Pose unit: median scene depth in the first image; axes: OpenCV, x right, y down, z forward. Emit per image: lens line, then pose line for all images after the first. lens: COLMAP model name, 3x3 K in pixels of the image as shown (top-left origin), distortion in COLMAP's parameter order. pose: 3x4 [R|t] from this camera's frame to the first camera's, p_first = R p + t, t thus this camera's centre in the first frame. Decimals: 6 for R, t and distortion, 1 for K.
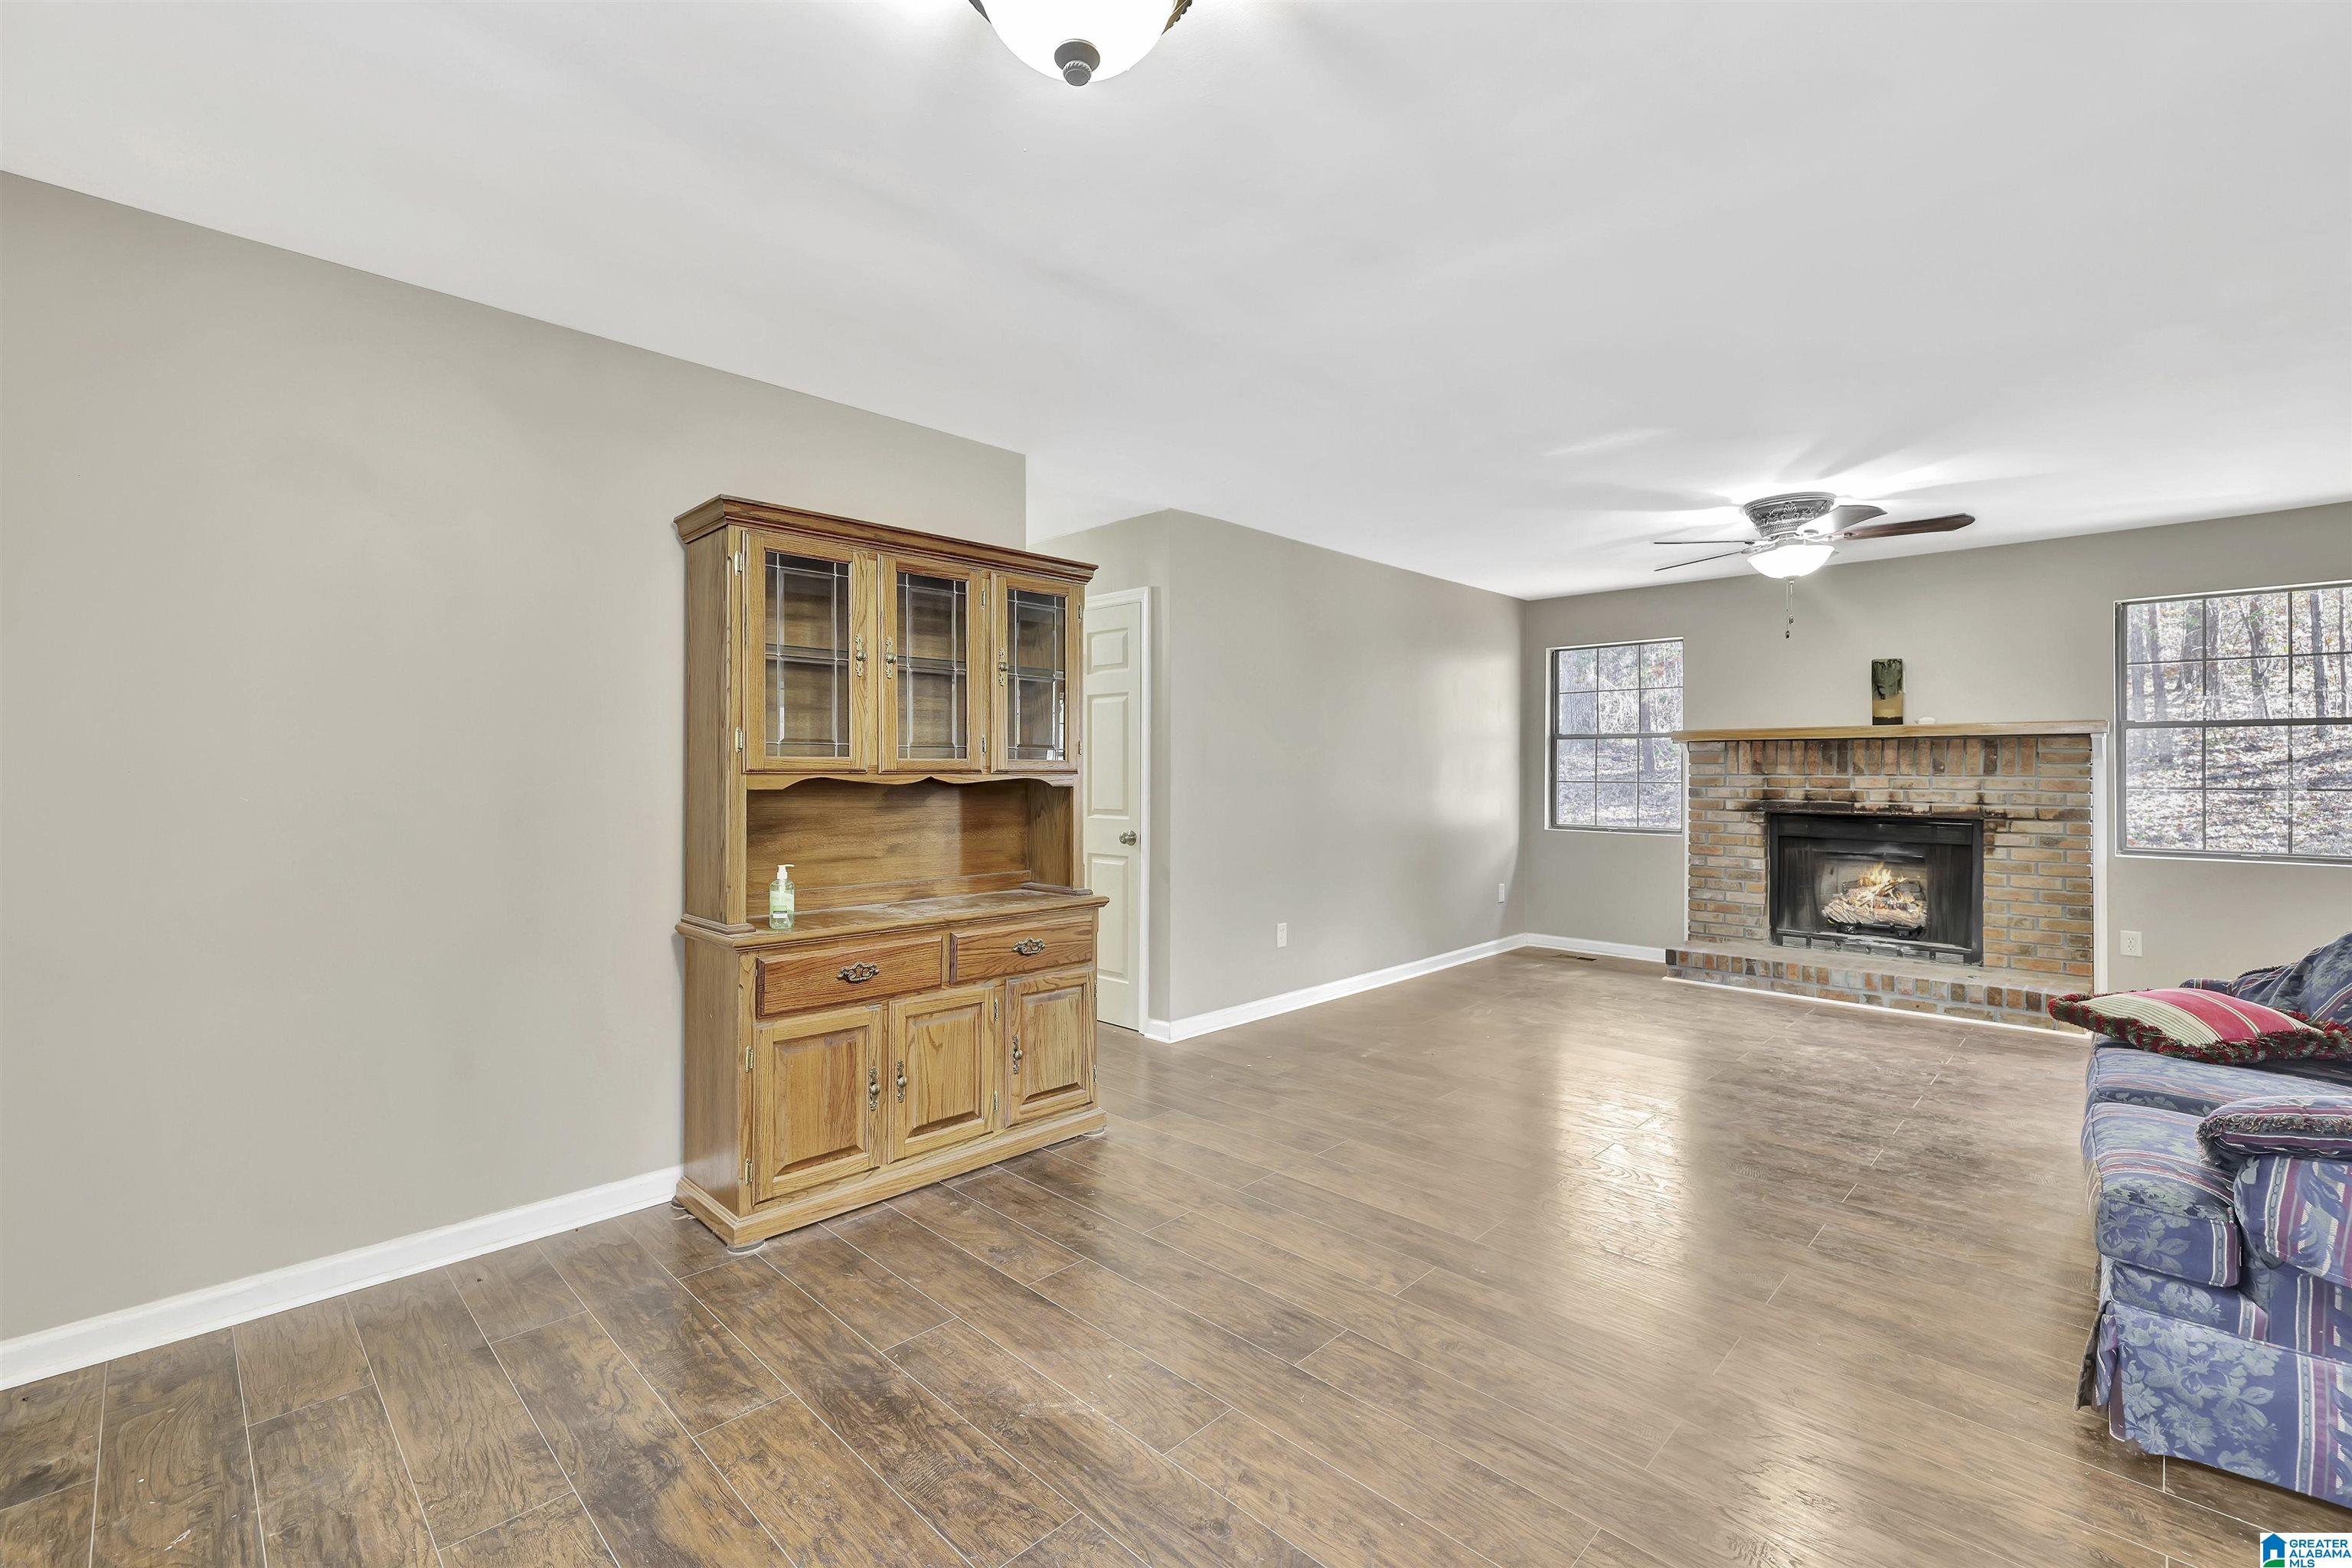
lens RADIAL K [[1015.9, 0, 1154.9], [0, 1015.9, 778.9], [0, 0, 1]] dist [0.007935, -0.001380]
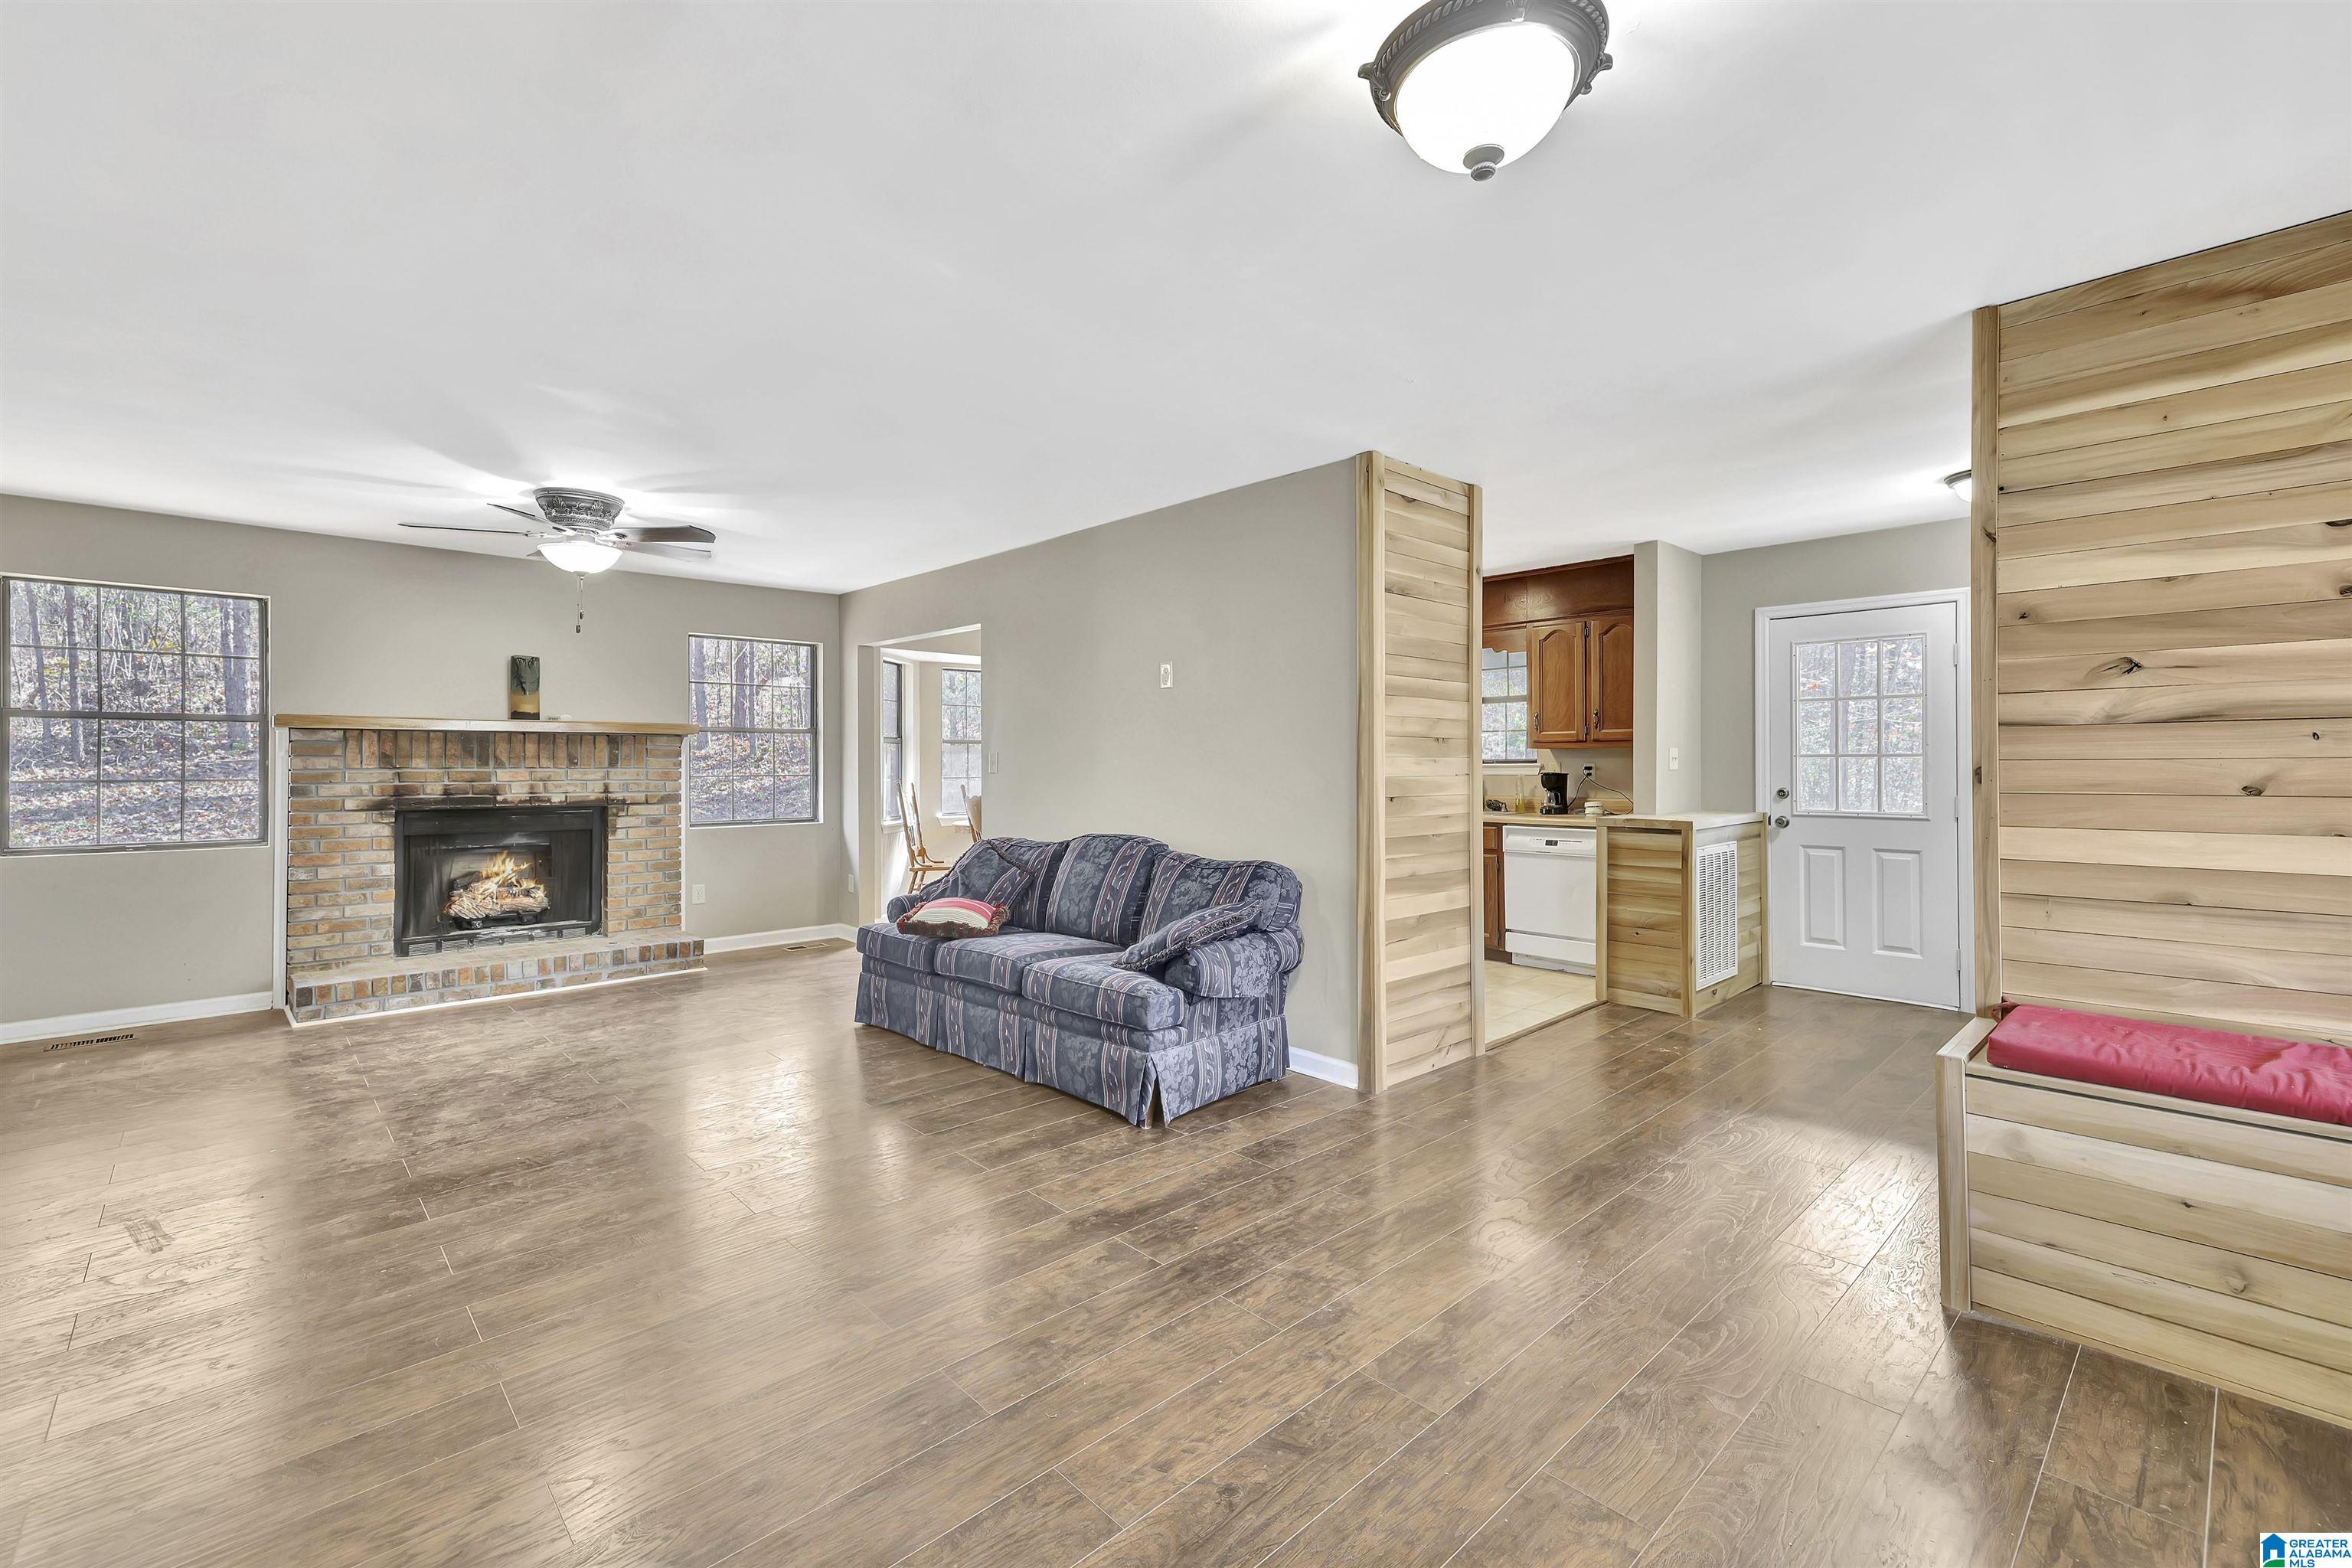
lens RADIAL K [[1015.9, 0, 1166.5], [0, 1015.9, 764.2], [0, 0, 1]] dist [0.007935, -0.001380]
pose [[0.026845, -0.002560, 0.999636, -0.302724], [0.010960, 0.999937, 0.002266, -0.002843], [-0.999580, 0.010895, 0.026871, 0.319210]]
